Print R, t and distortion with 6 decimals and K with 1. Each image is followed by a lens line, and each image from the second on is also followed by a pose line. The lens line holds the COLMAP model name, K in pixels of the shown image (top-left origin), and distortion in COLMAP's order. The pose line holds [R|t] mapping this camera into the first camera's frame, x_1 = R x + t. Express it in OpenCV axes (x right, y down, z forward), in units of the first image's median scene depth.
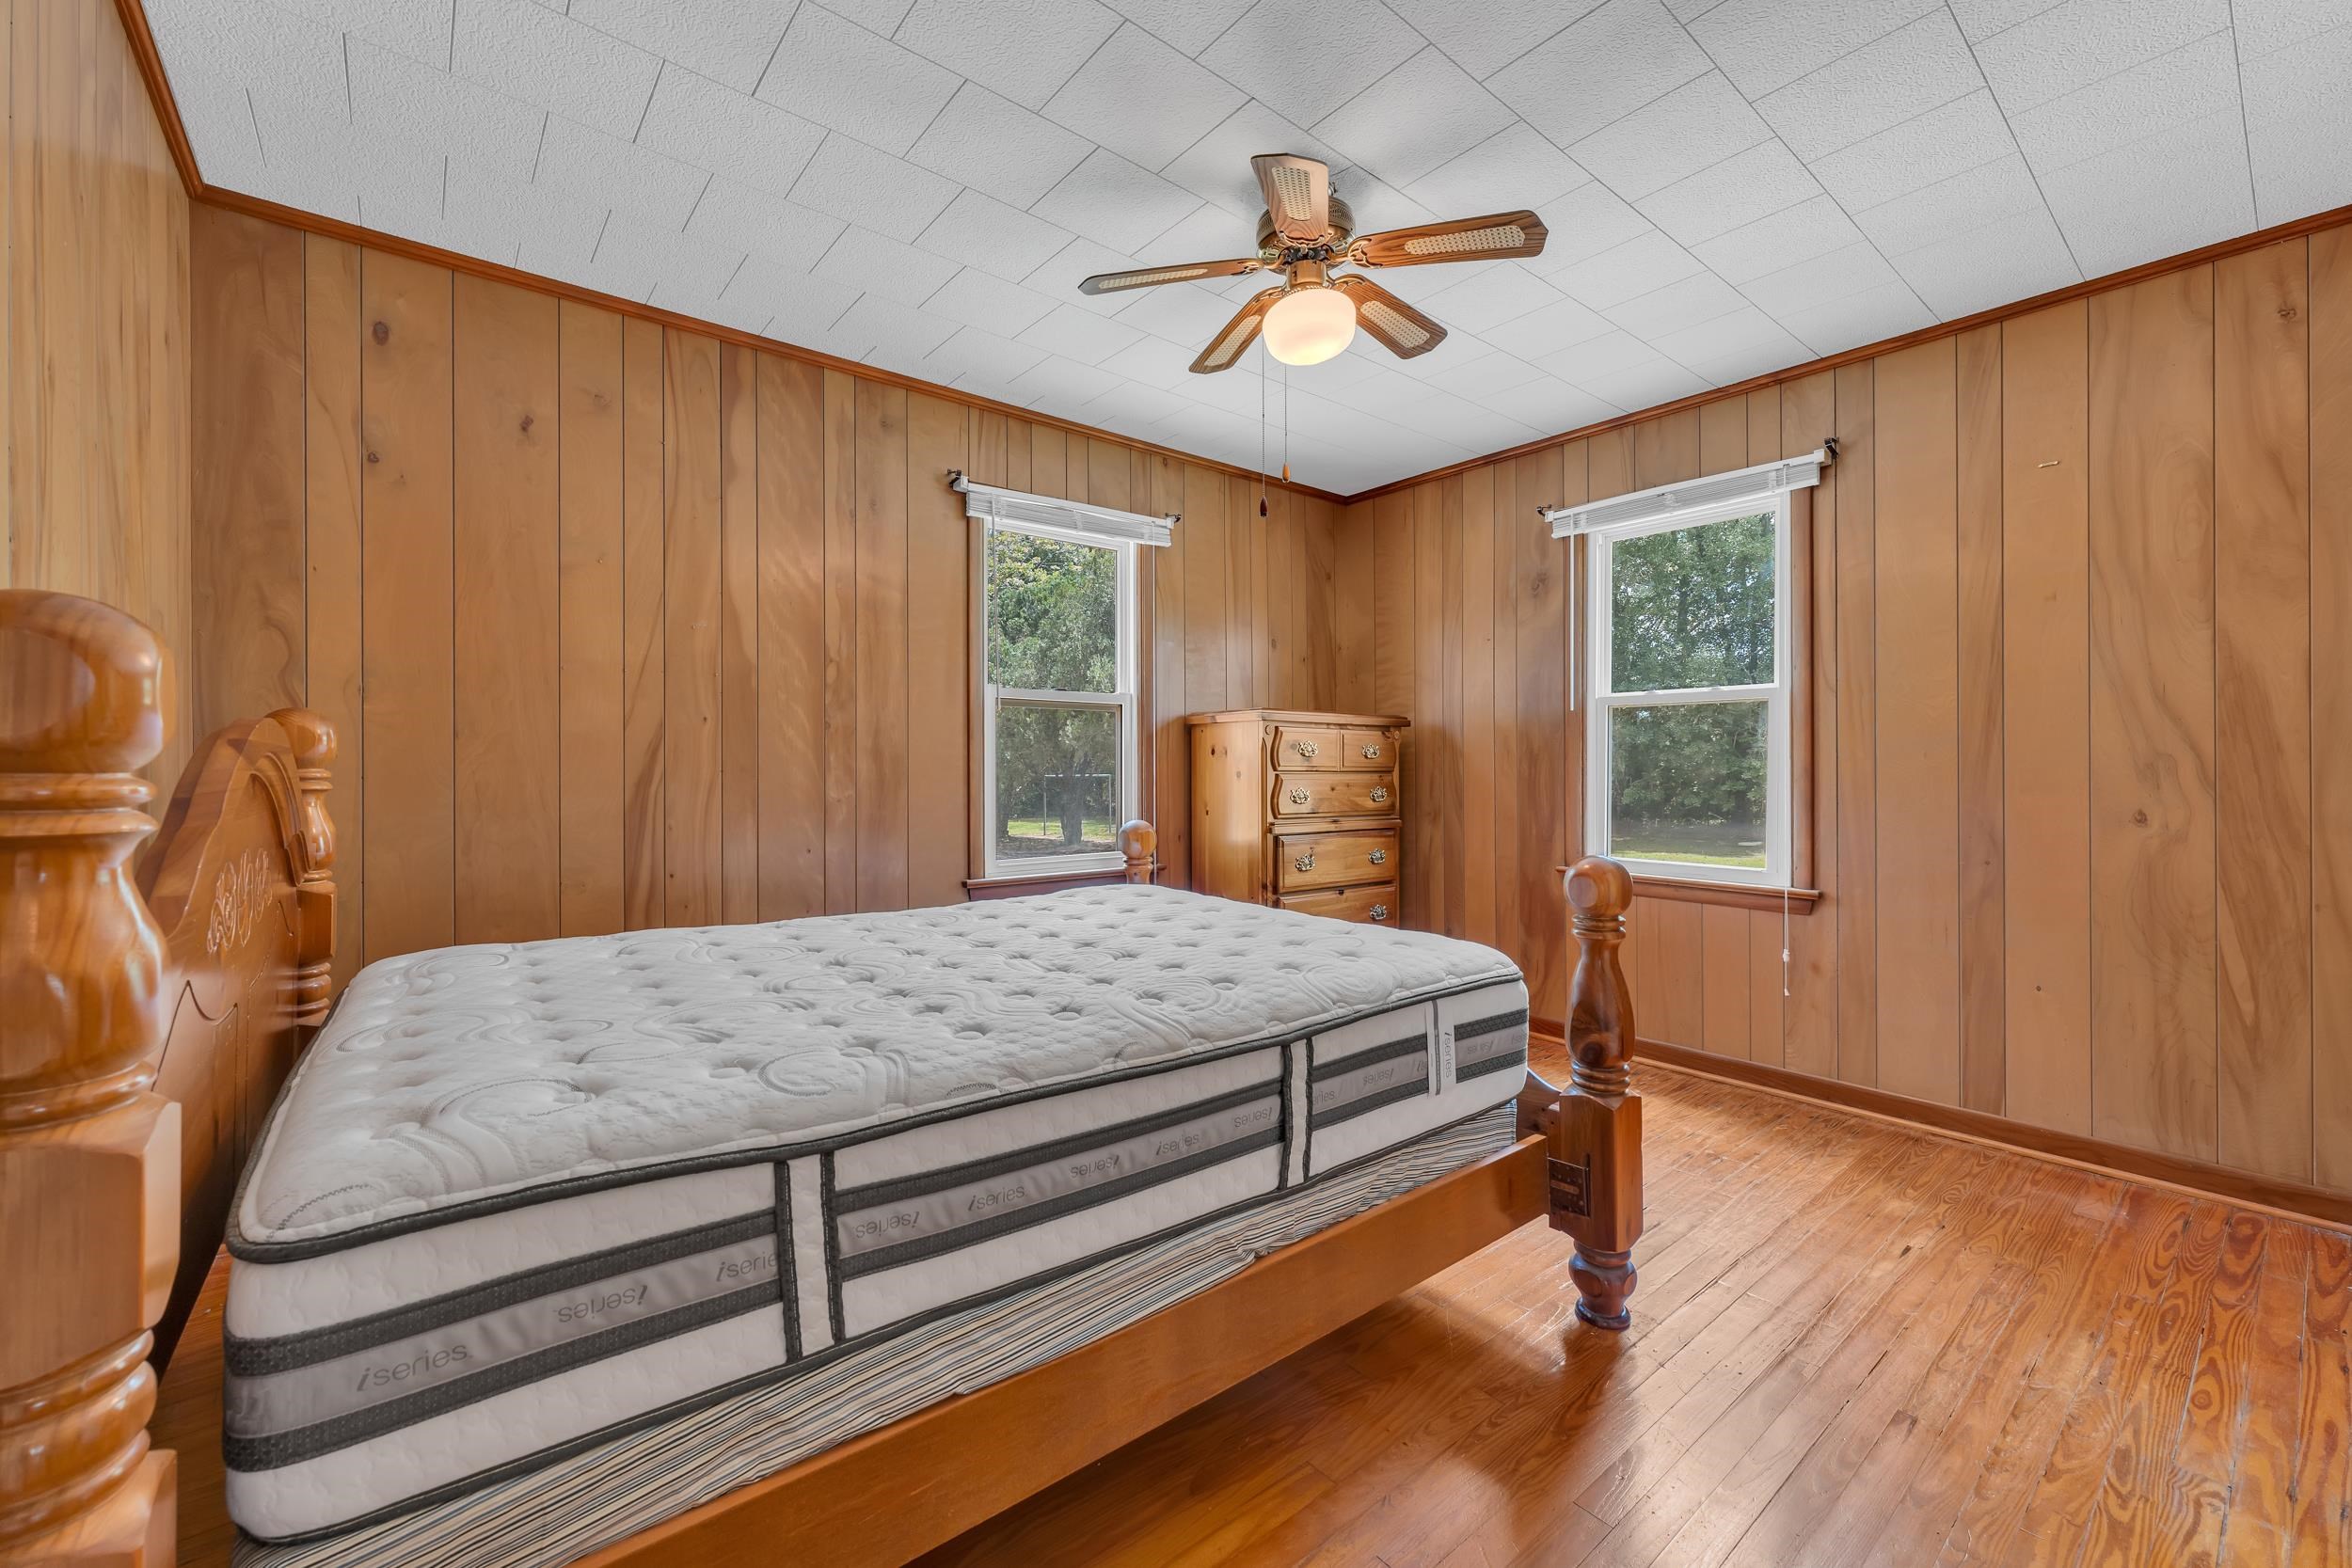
lens RADIAL K [[962.5, 0, 1159.2], [0, 962.5, 774.9], [0, 0, 1]] dist [0.002468, 0.000072]
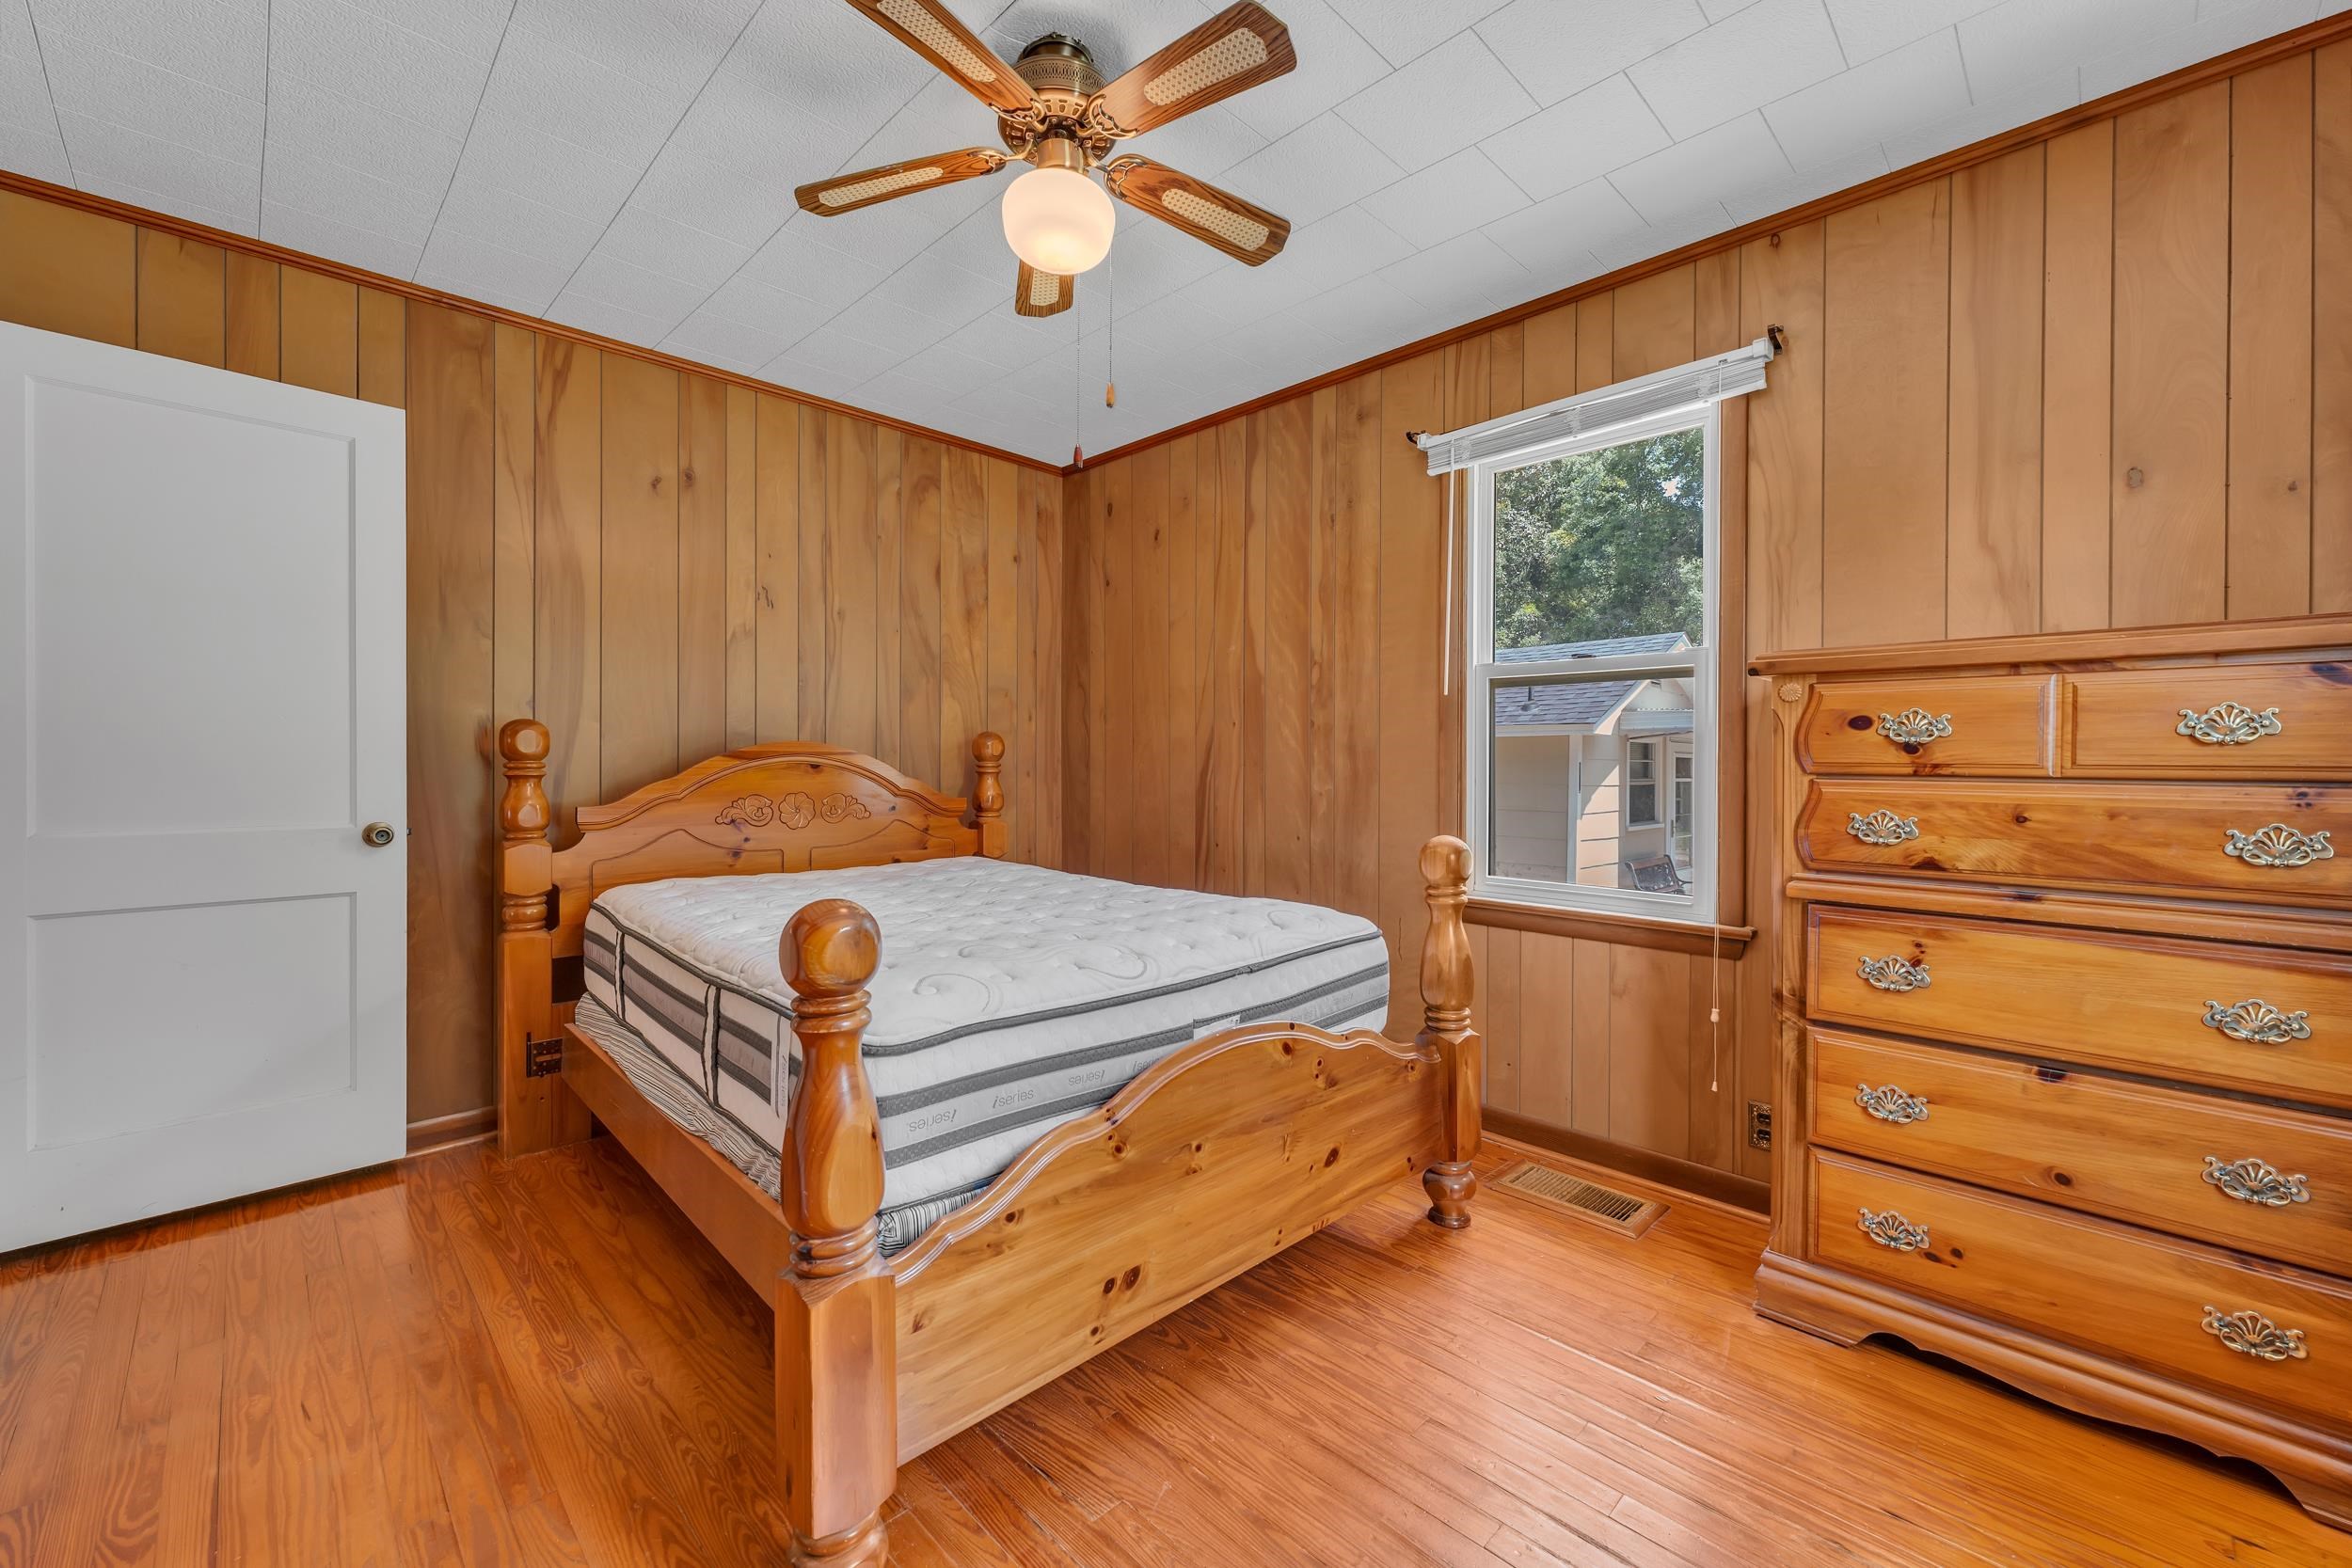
lens RADIAL K [[962.5, 0, 1159.2], [0, 962.5, 774.9], [0, 0, 1]] dist [0.002468, 0.000072]
pose [[0.074067, 0.015296, -0.997136, 0.727110], [-0.011036, 0.999834, 0.014518, -0.008143], [0.997192, 0.009929, 0.074223, 0.762678]]
